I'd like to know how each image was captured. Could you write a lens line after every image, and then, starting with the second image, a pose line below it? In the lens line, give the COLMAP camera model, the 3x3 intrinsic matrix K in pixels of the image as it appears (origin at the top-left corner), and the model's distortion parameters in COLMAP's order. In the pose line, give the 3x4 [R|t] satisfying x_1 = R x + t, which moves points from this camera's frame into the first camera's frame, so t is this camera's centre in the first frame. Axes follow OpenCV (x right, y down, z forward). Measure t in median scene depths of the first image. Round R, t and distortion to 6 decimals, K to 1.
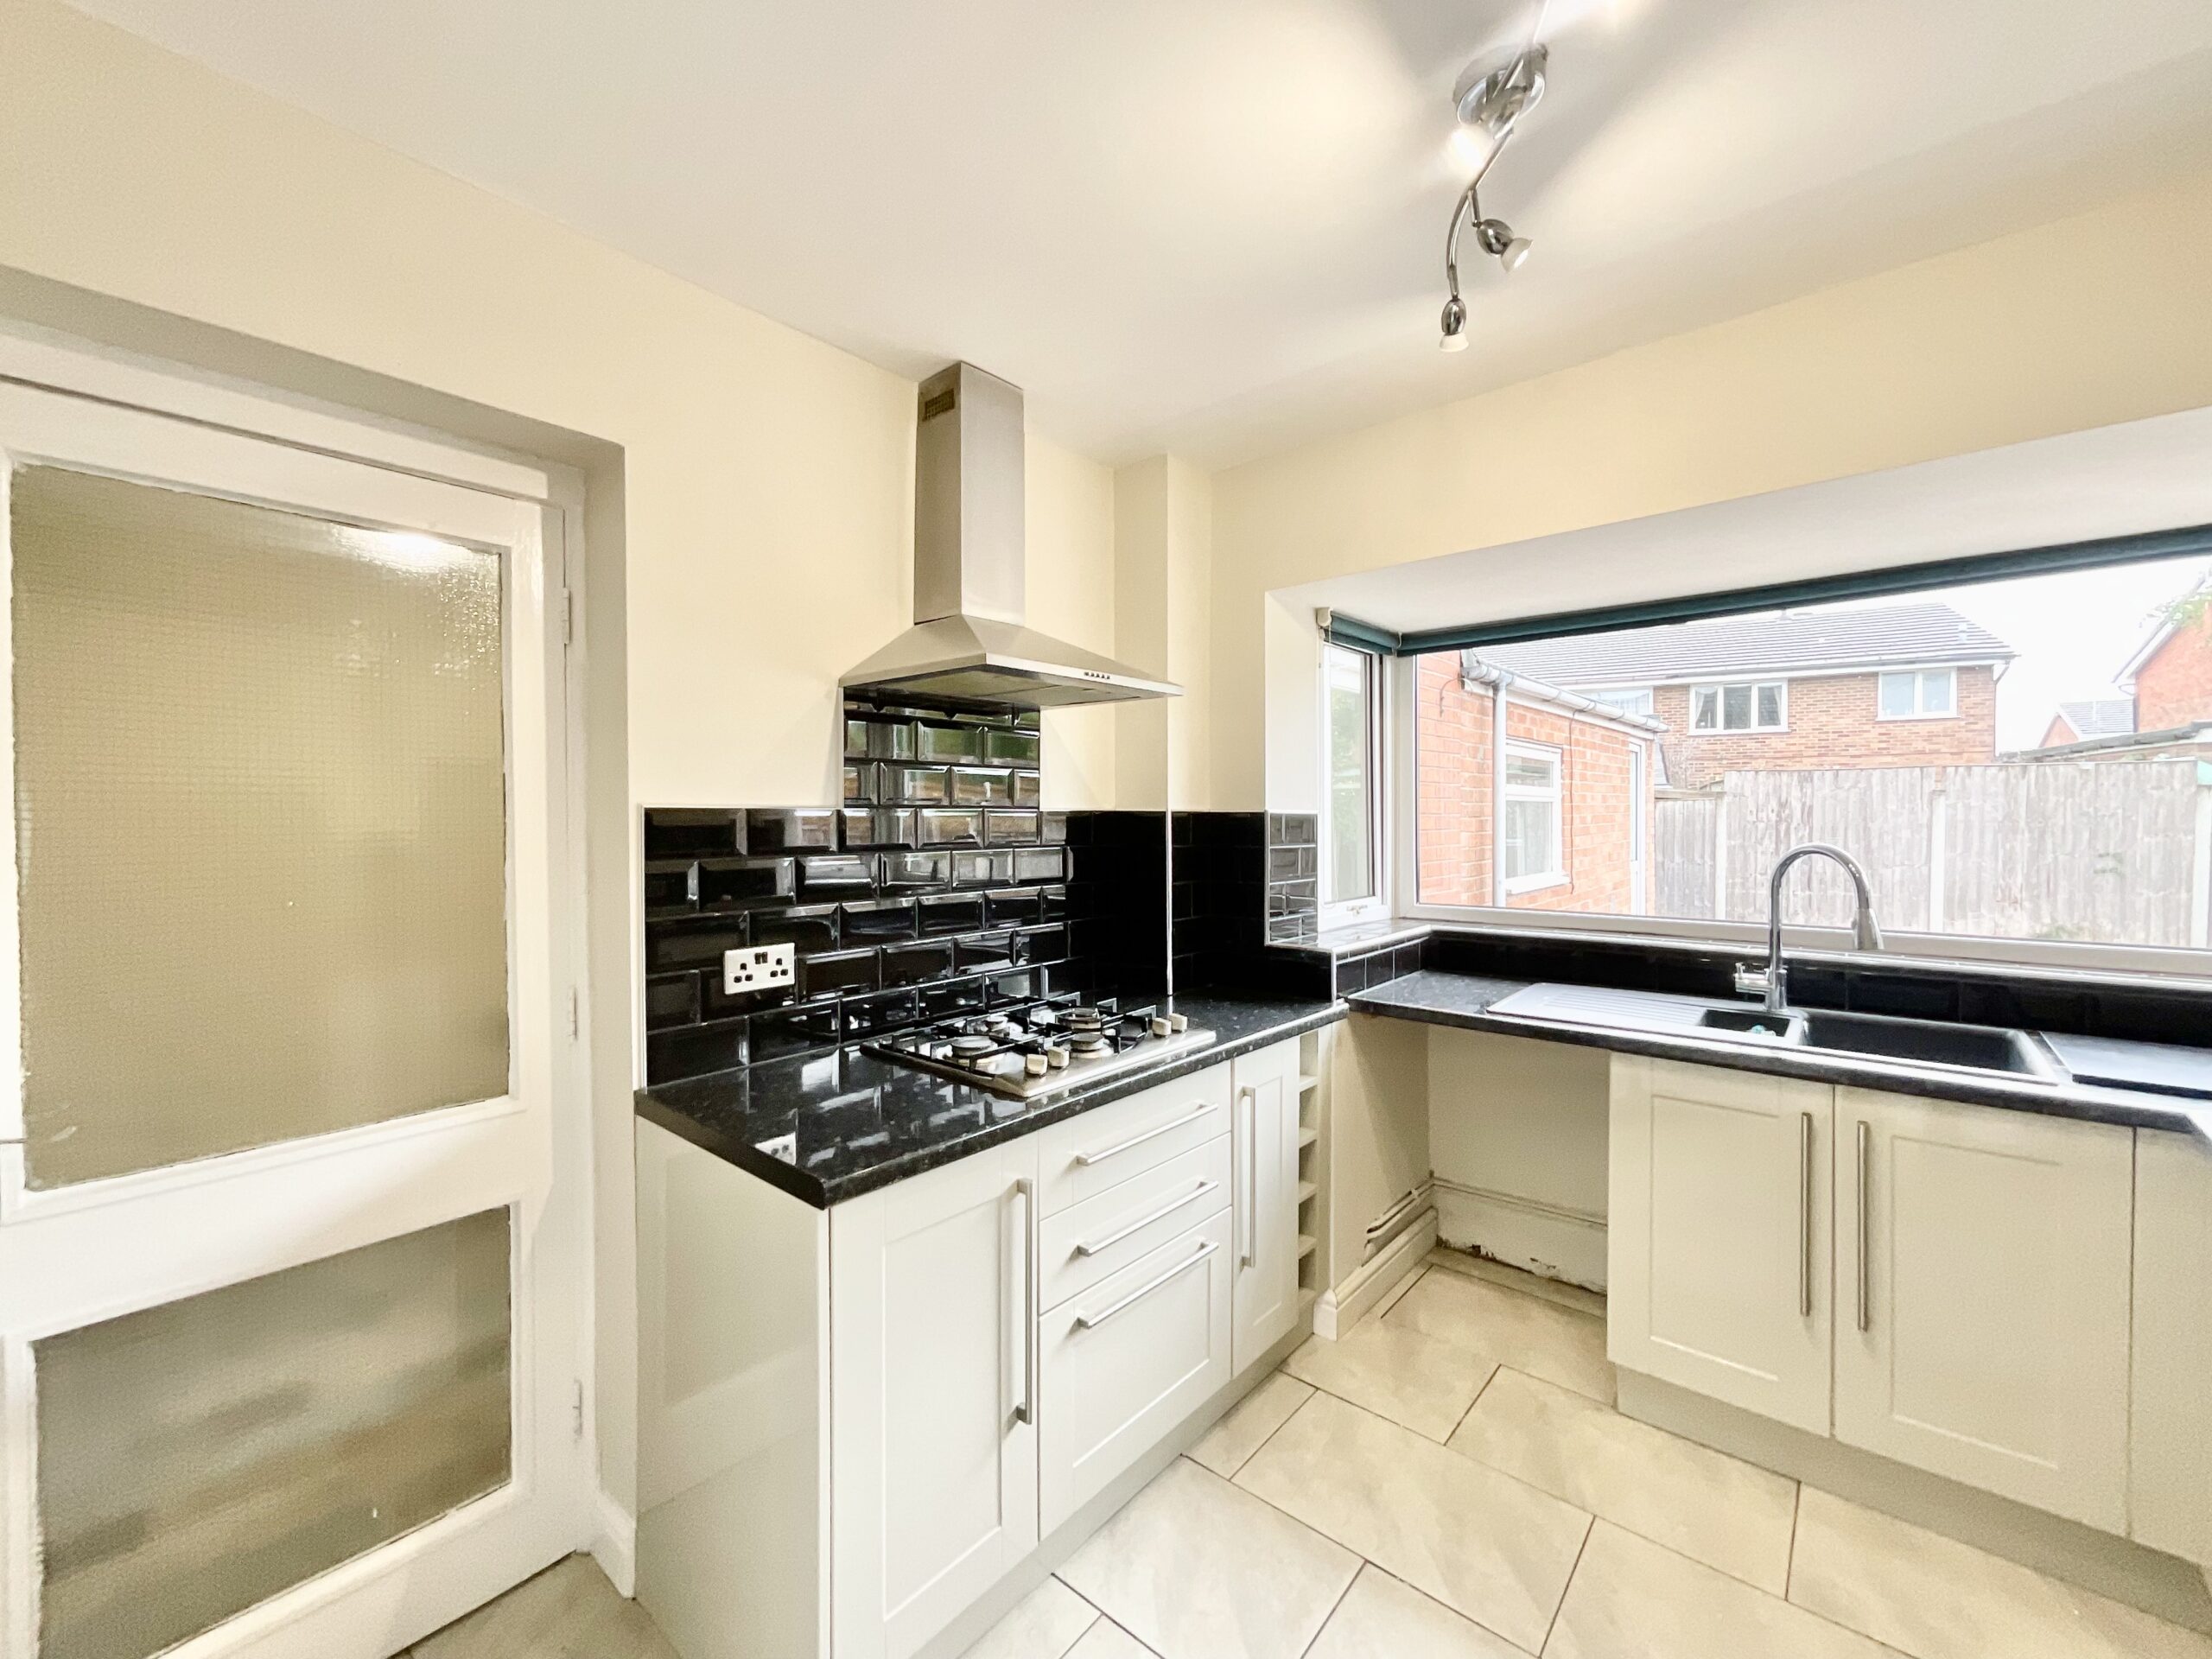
lens RADIAL K [[895.8, 0, 1103.9], [0, 895.8, 827.2], [0, 0, 1]] dist [0.000122, 0.000358]
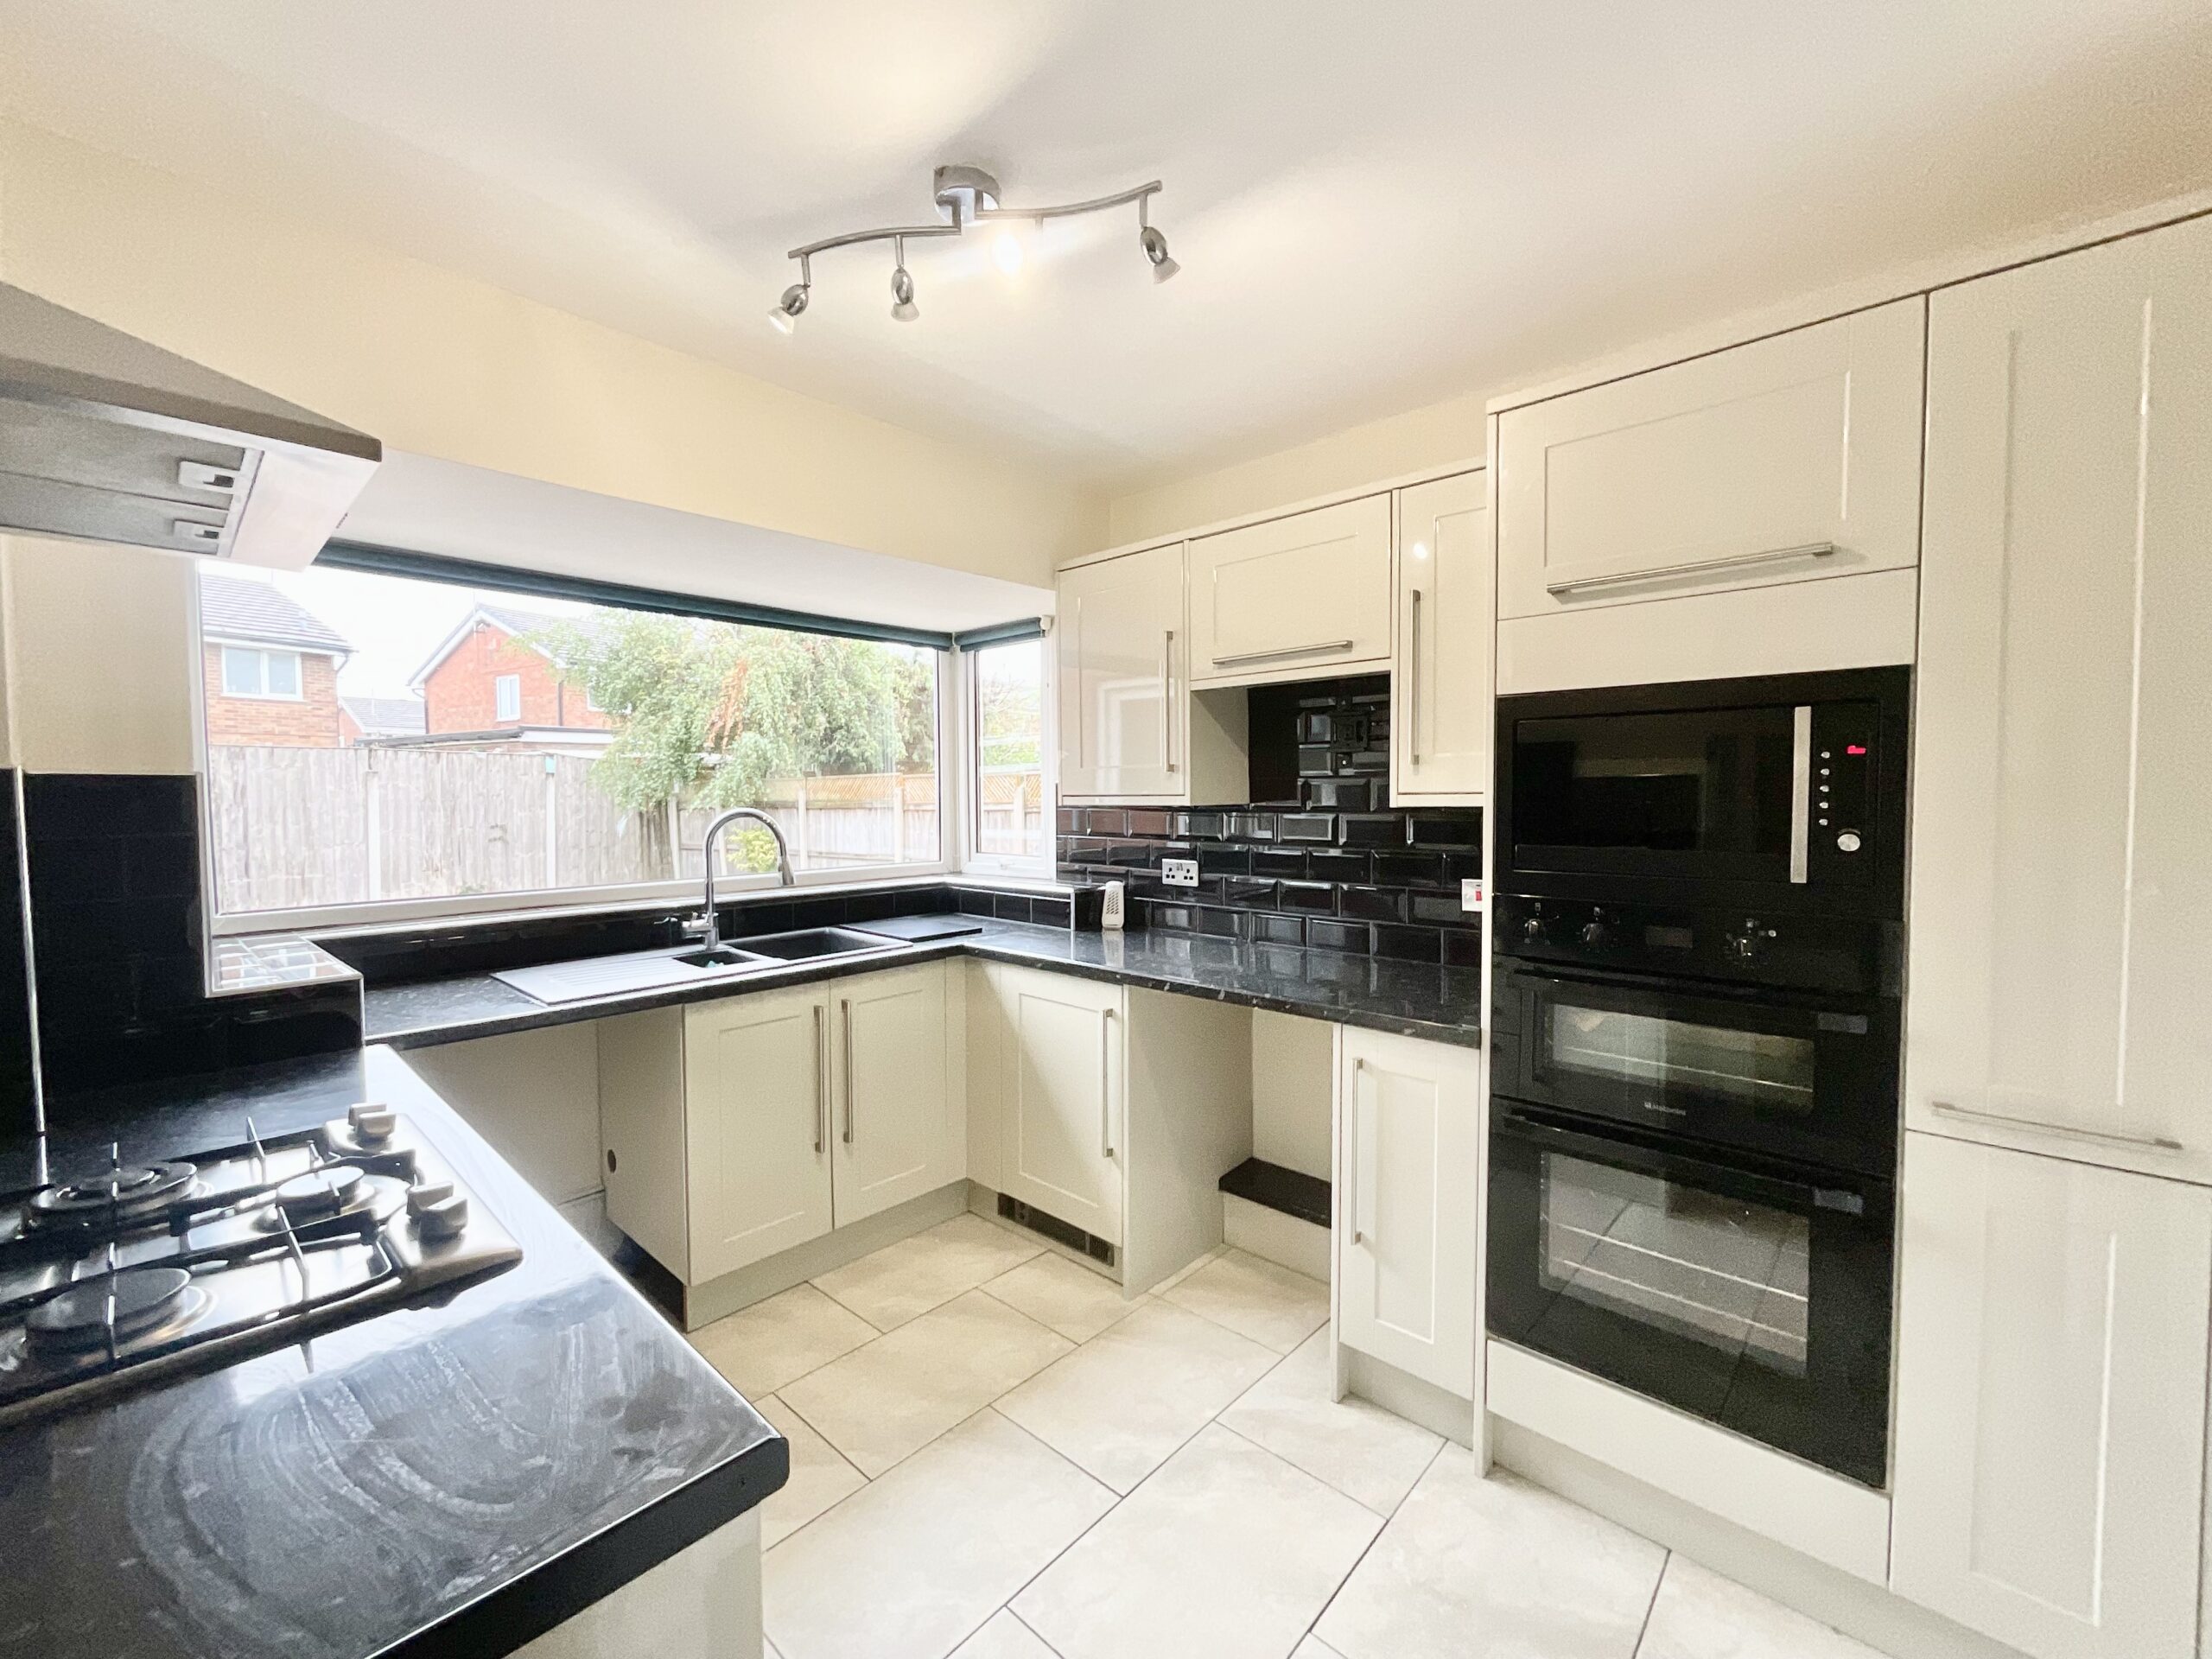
lens RADIAL K [[895.8, 0, 1103.9], [0, 895.8, 827.2], [0, 0, 1]] dist [0.000122, 0.000358]
pose [[0.035487, -0.035764, 0.998730, -0.434400], [0.016673, 0.999242, 0.035190, 0.006889], [-0.999231, 0.015403, 0.036056, 0.407852]]
